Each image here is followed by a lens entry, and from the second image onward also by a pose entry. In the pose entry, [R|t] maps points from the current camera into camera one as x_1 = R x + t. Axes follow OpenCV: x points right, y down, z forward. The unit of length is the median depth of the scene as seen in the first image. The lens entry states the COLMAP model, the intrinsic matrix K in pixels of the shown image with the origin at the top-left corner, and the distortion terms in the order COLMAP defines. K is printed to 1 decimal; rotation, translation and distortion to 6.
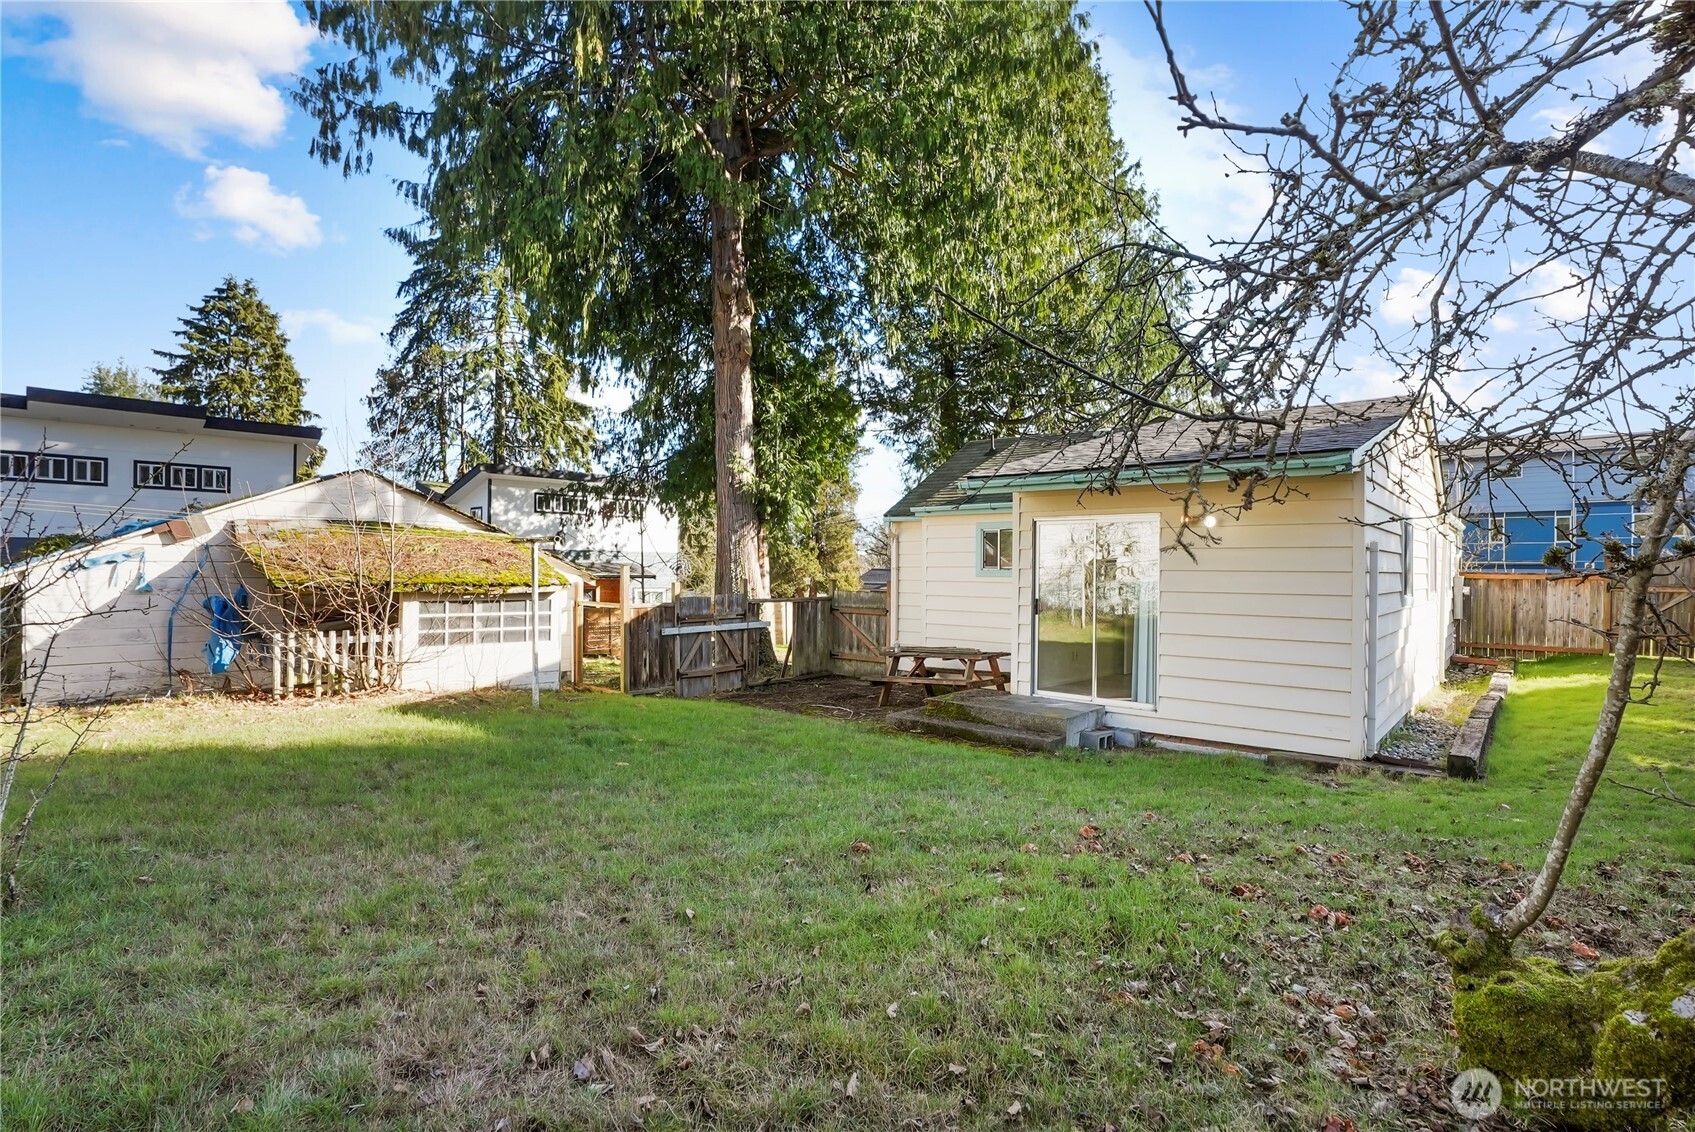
lens RADIAL K [[817.8, 0, 847.5], [0, 817.8, 566.0], [0, 0, 1]] dist [-0.002936, -0.000030]
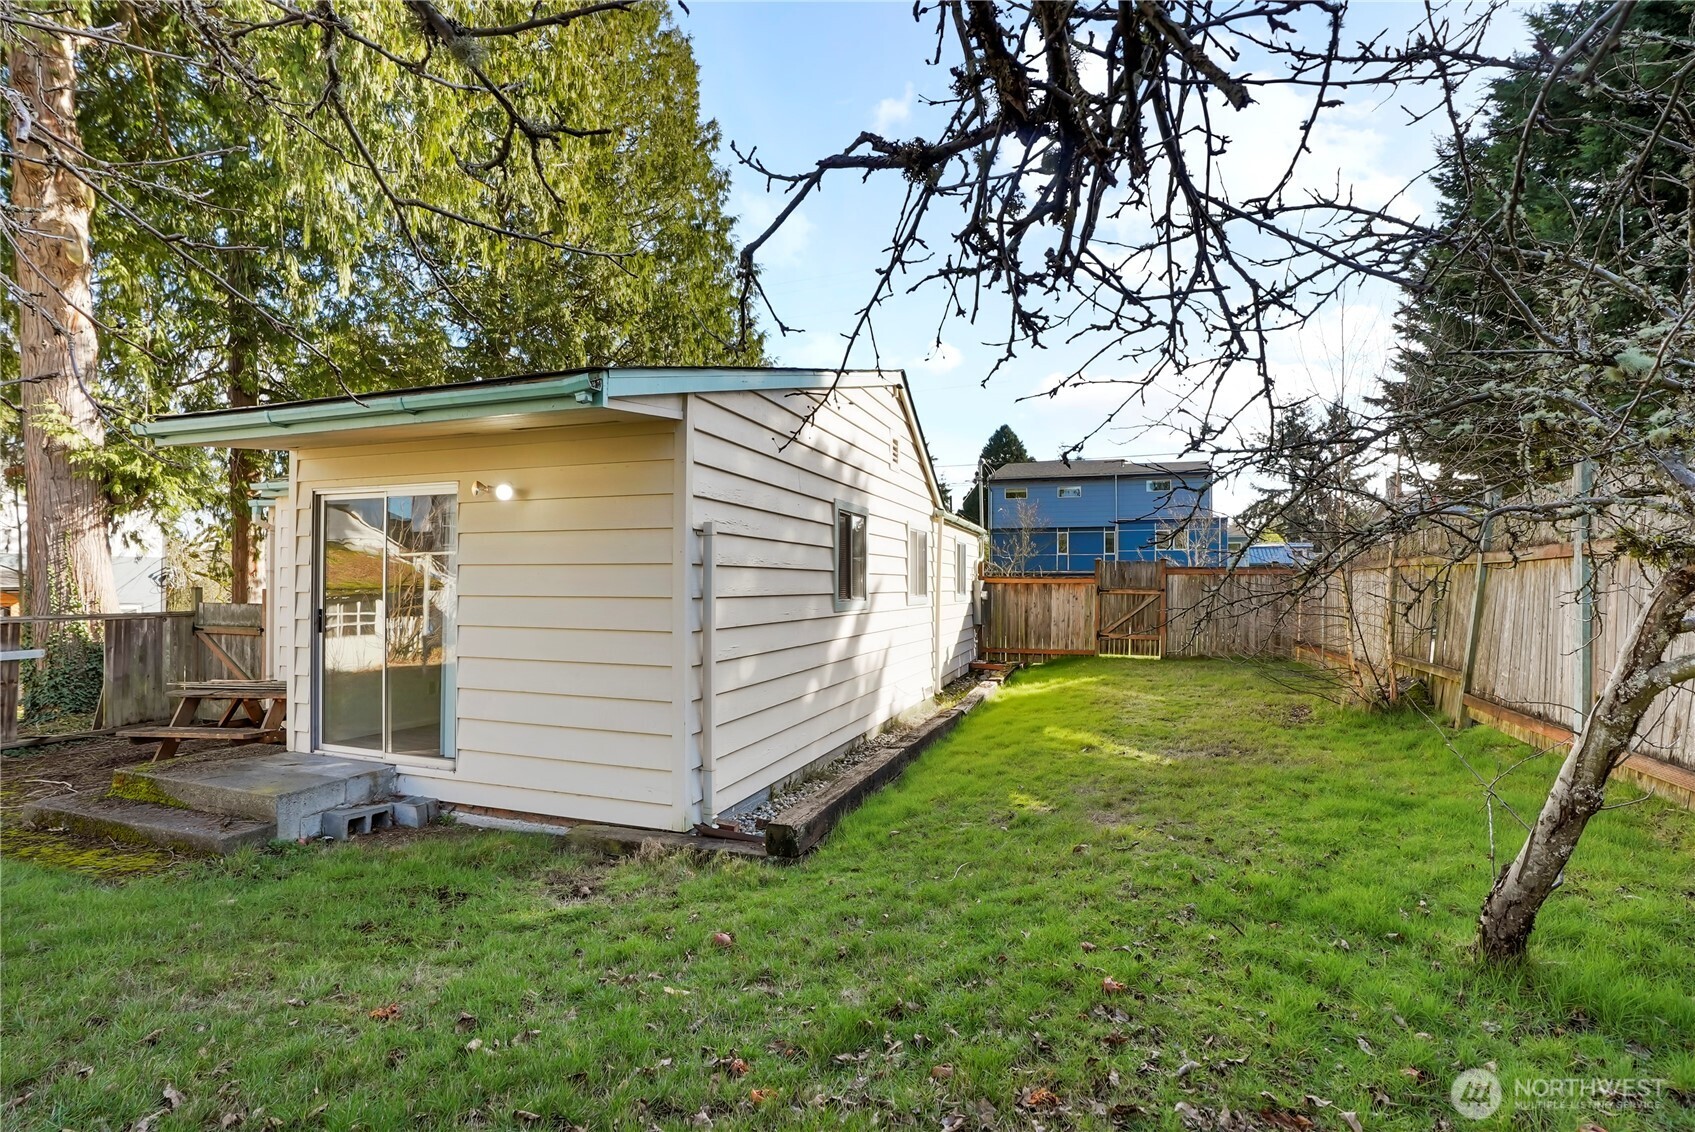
lens RADIAL K [[781.1, 0, 847.5], [0, 781.1, 566.0], [0, 0, 1]] dist [0.000677, 0.000313]
pose [[0.941157, 0.004054, 0.337945, 0.293359], [0.002686, 0.999807, -0.019472, 0.013423], [-0.337958, 0.019234, 0.940964, 0.174330]]
